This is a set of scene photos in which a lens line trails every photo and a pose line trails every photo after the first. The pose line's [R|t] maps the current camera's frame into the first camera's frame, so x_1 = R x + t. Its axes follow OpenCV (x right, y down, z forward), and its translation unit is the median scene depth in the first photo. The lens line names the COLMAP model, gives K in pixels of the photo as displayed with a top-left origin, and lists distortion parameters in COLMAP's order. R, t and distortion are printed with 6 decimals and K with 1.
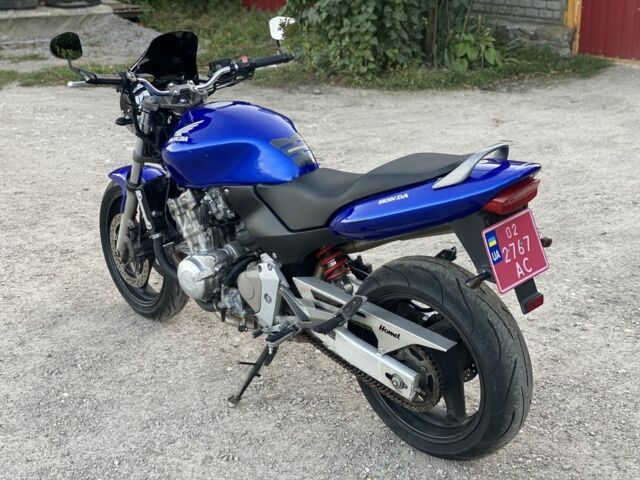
lens RADIAL K [[1028.4, 0, 320.0], [0, 1028.4, 240.0], [0, 0, 1]] dist [0.011699, 0.785309]
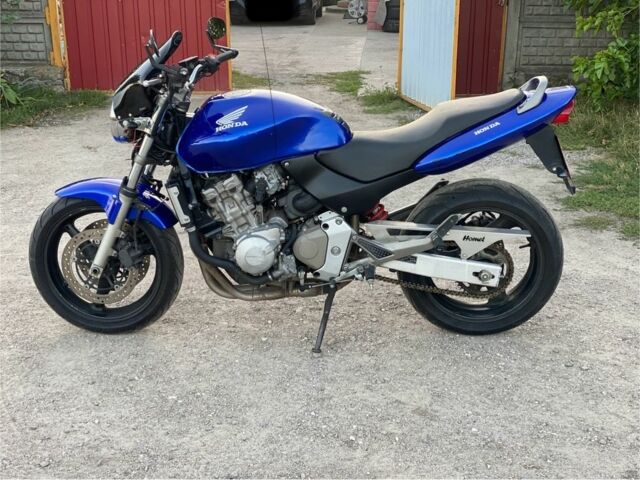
lens RADIAL K [[1028.4, 0, 320.0], [0, 1028.4, 240.0], [0, 0, 1]] dist [0.011699, 0.785309]
pose [[0.719840, -0.192636, 0.666875, -0.809035], [0.236568, 0.971288, 0.025213, 0.012079], [-0.652584, 0.139612, 0.744743, 0.155271]]
